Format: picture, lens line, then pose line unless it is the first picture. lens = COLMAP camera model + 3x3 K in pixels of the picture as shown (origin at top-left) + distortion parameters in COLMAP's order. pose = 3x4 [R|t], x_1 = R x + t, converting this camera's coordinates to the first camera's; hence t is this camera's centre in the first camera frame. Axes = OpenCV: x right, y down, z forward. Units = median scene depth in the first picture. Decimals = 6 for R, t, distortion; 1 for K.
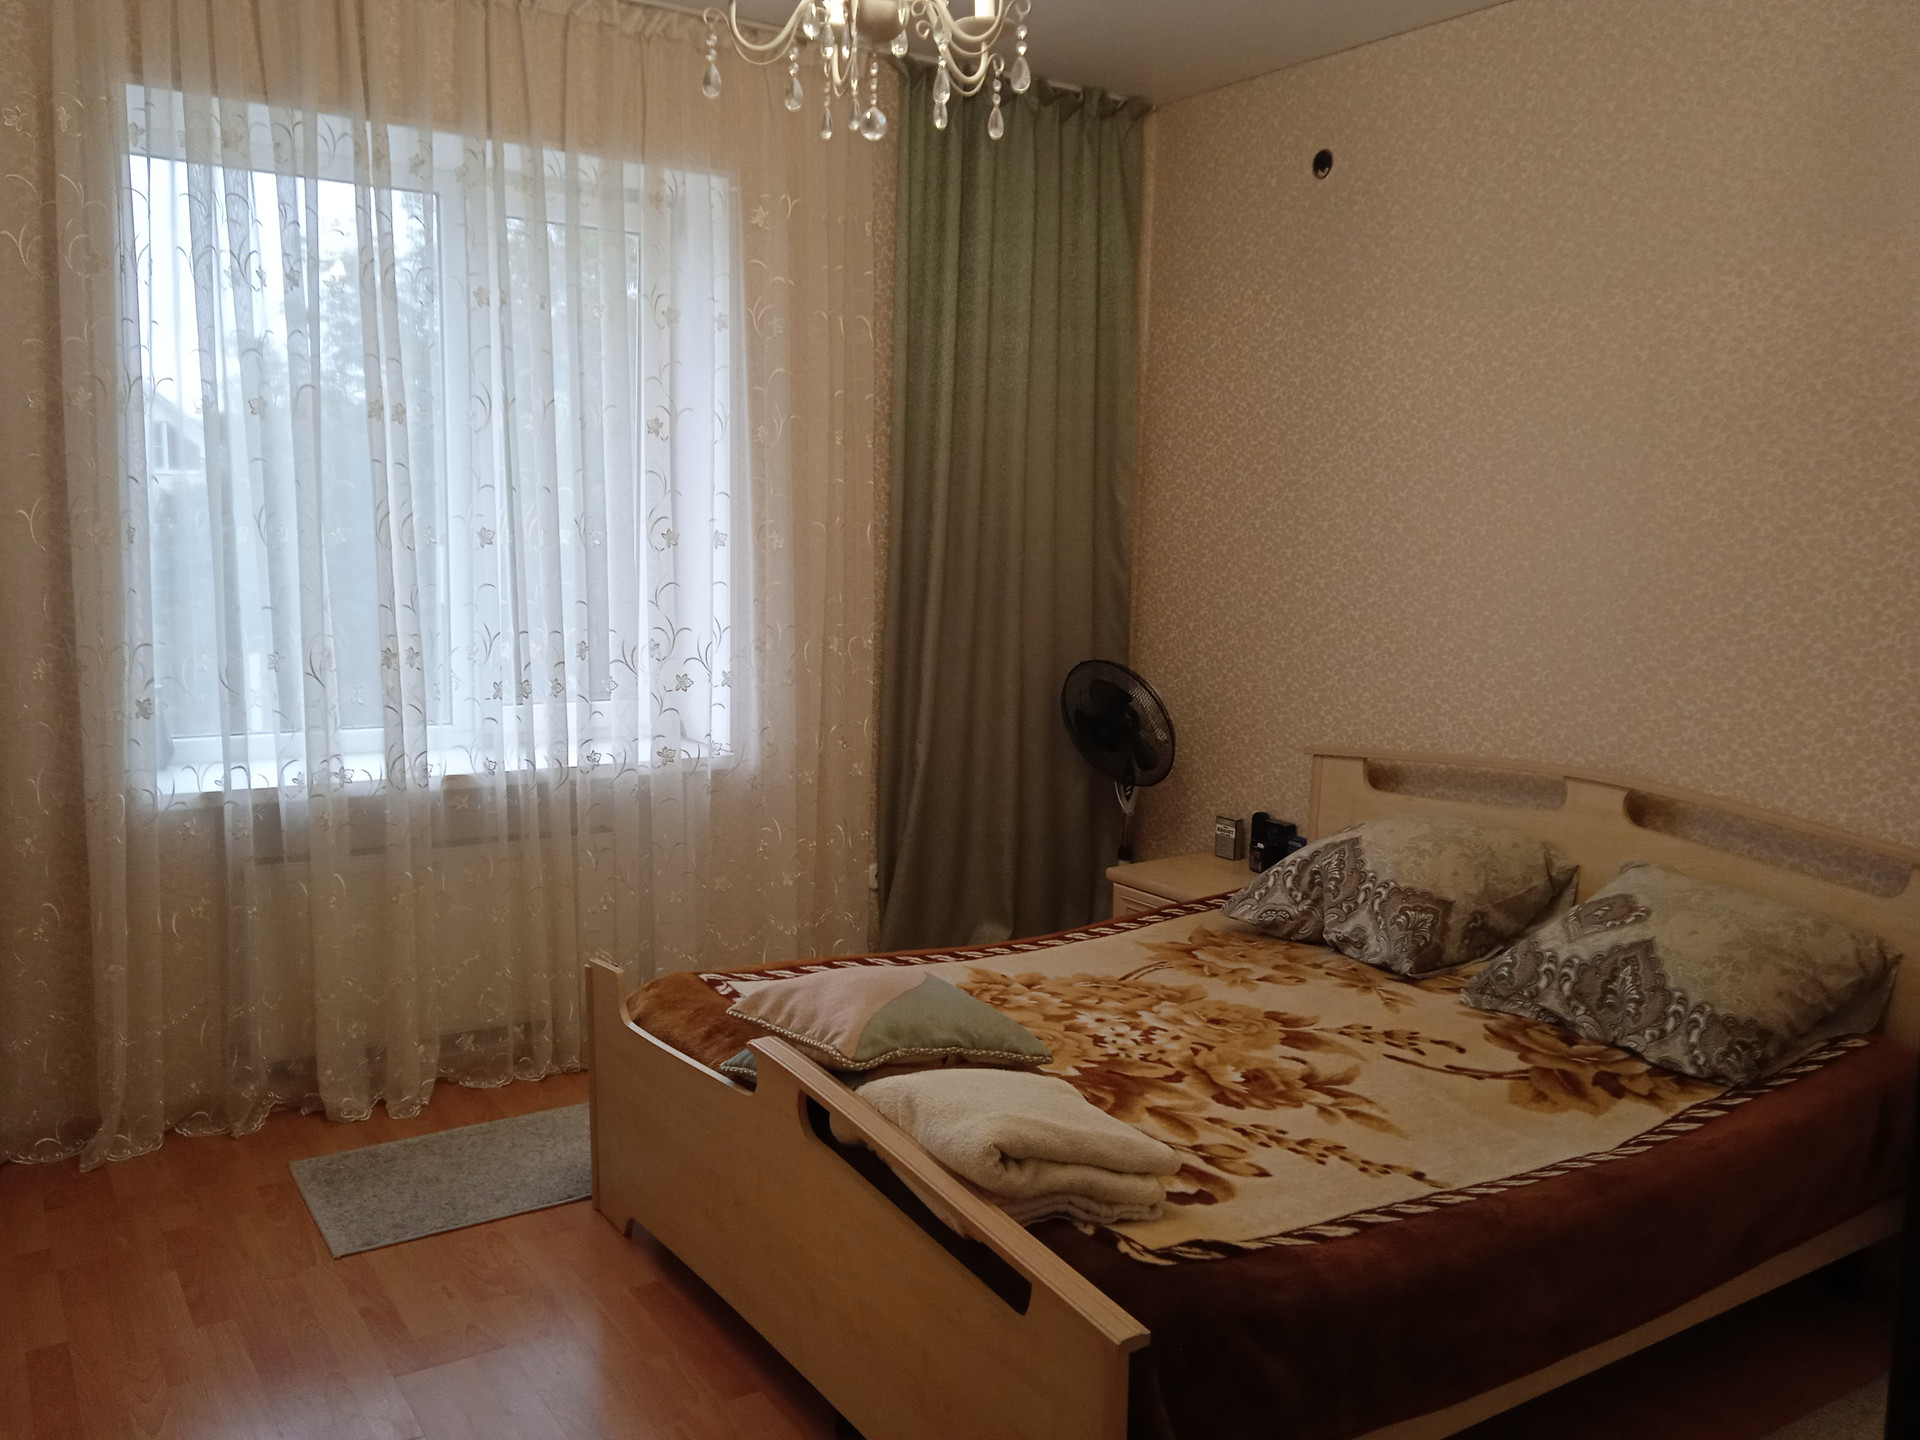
lens RADIAL K [[1594.2, 0, 951.5], [0, 1594.2, 718.3], [0, 0, 1]] dist [0.047711, -0.041123]
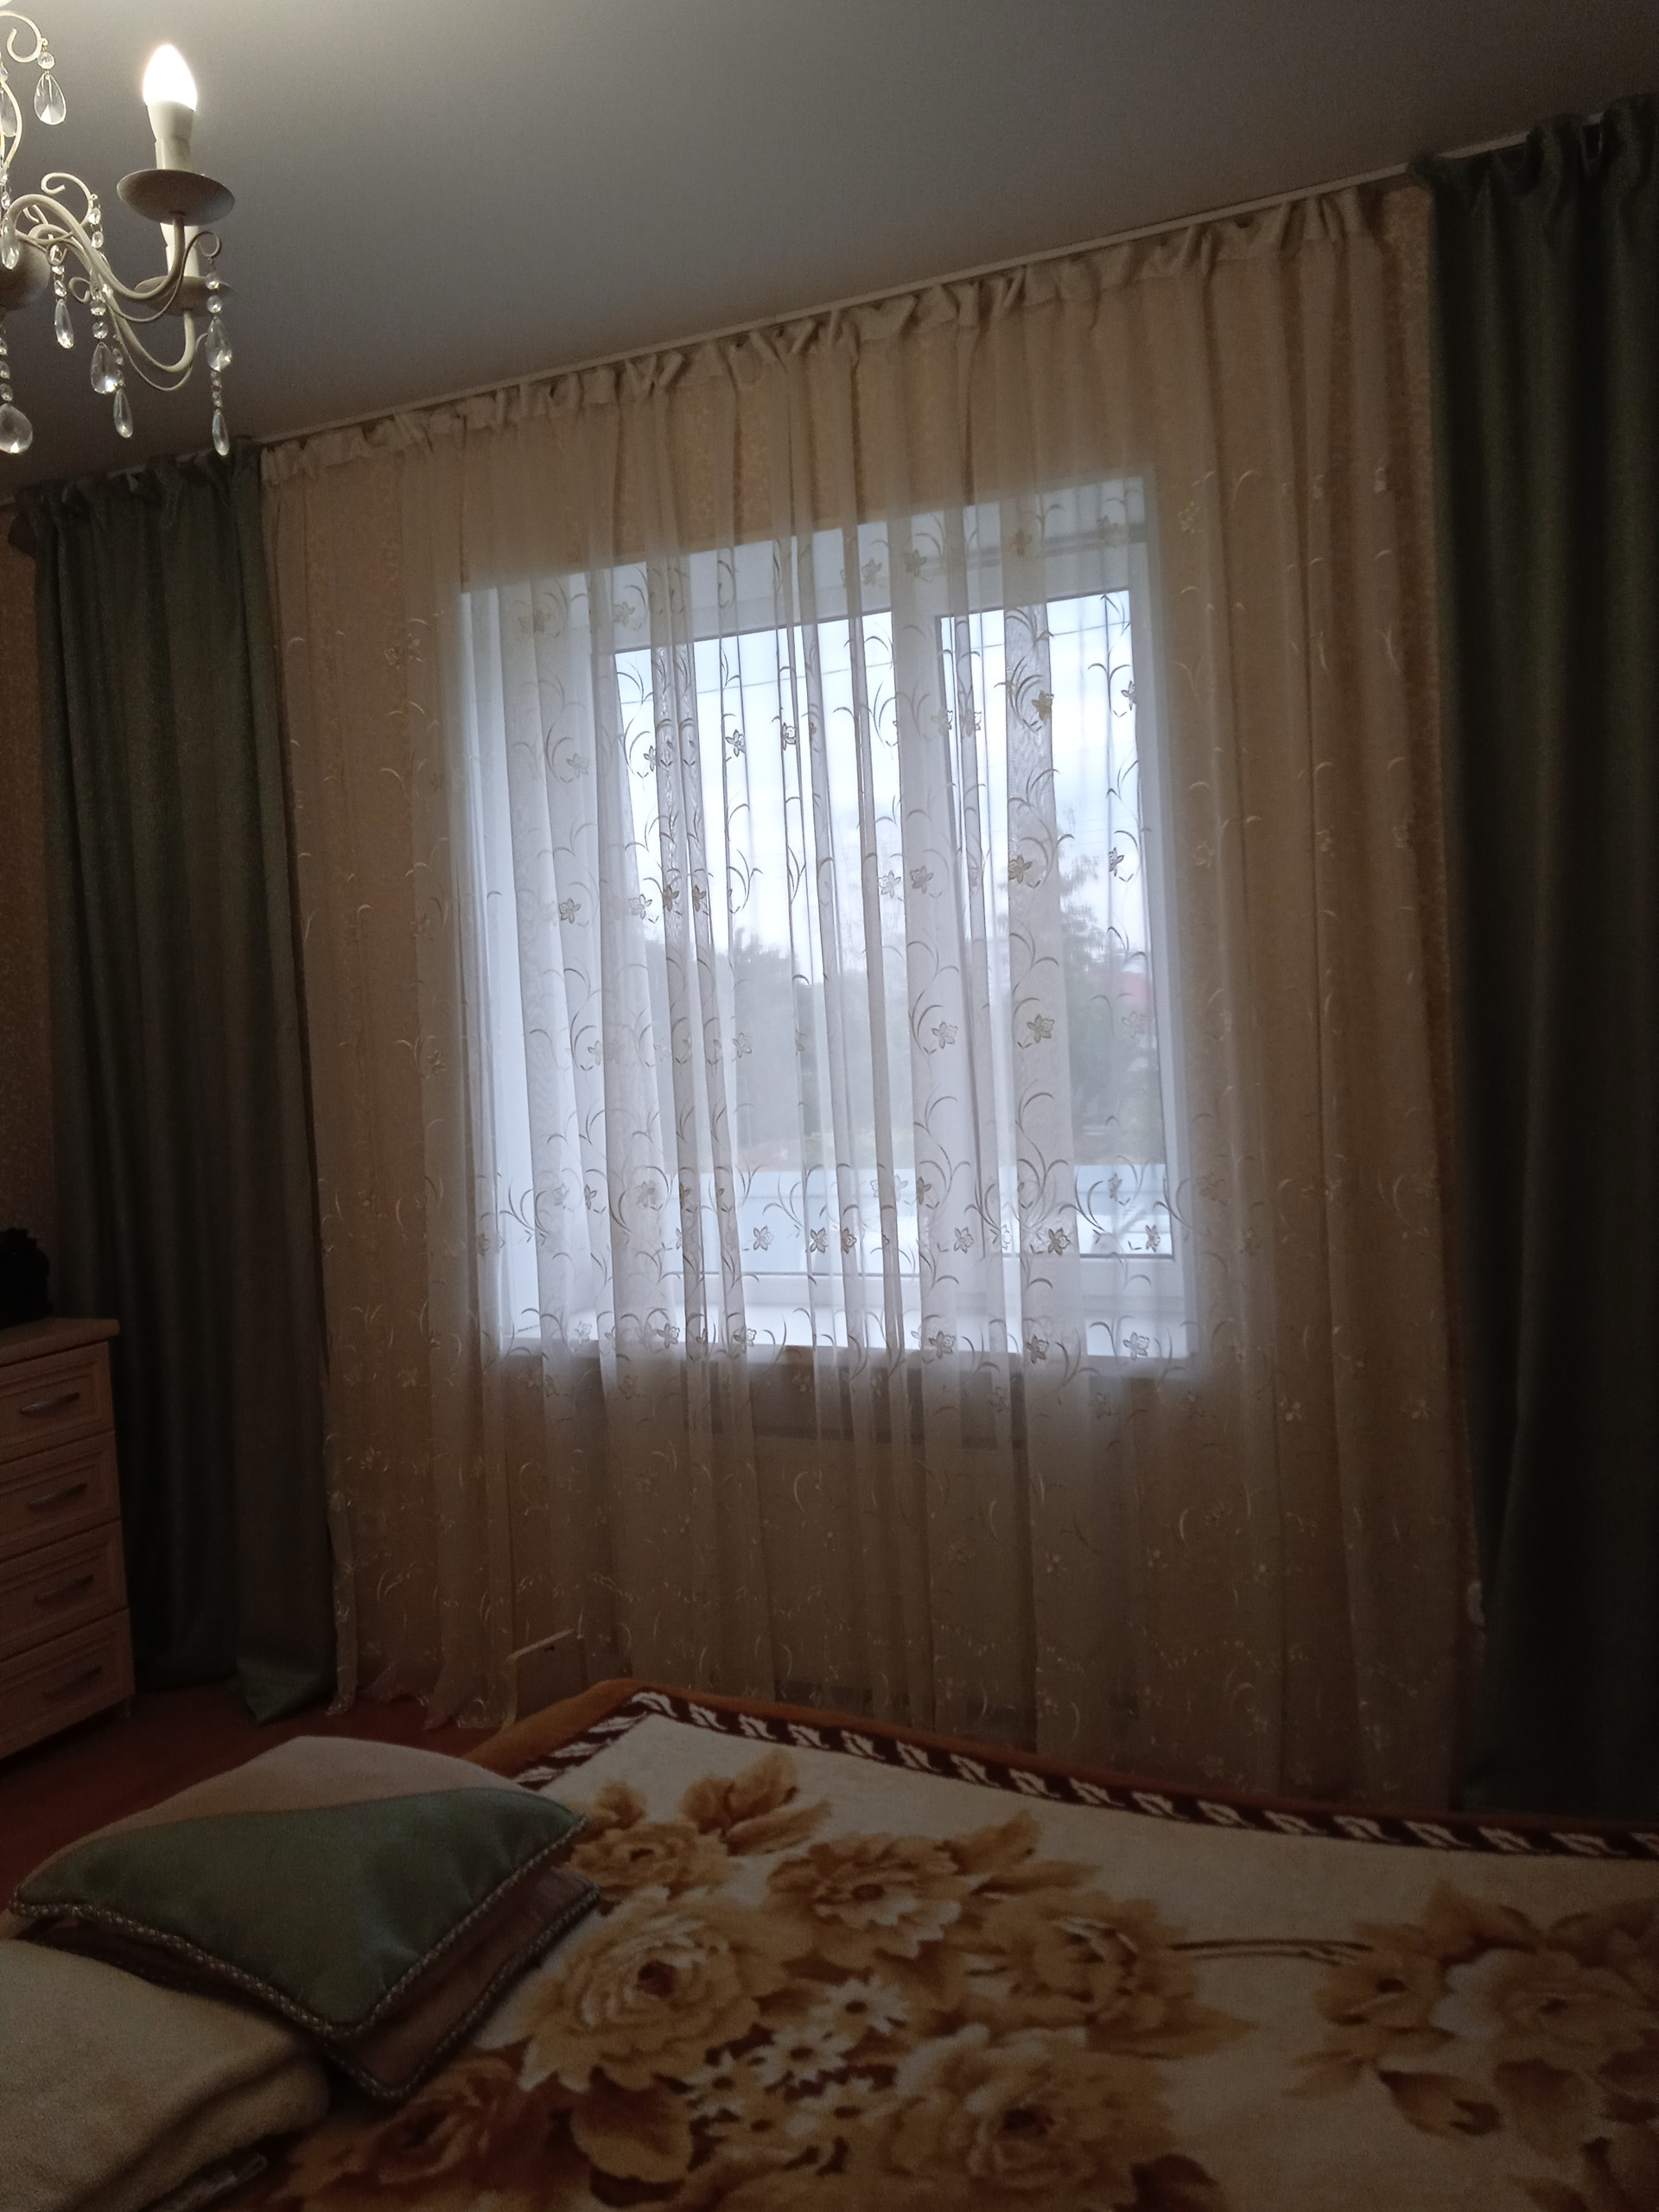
lens RADIAL K [[1836.7, 0, 826.0], [0, 1836.7, 1109.6], [0, 0, 1]] dist [0.047711, -0.041123]
pose [[0.521273, 0.006545, -0.853365, 0.557823], [-0.035281, 0.999281, -0.013887, -0.081208], [0.852660, 0.037347, 0.521129, 0.647253]]
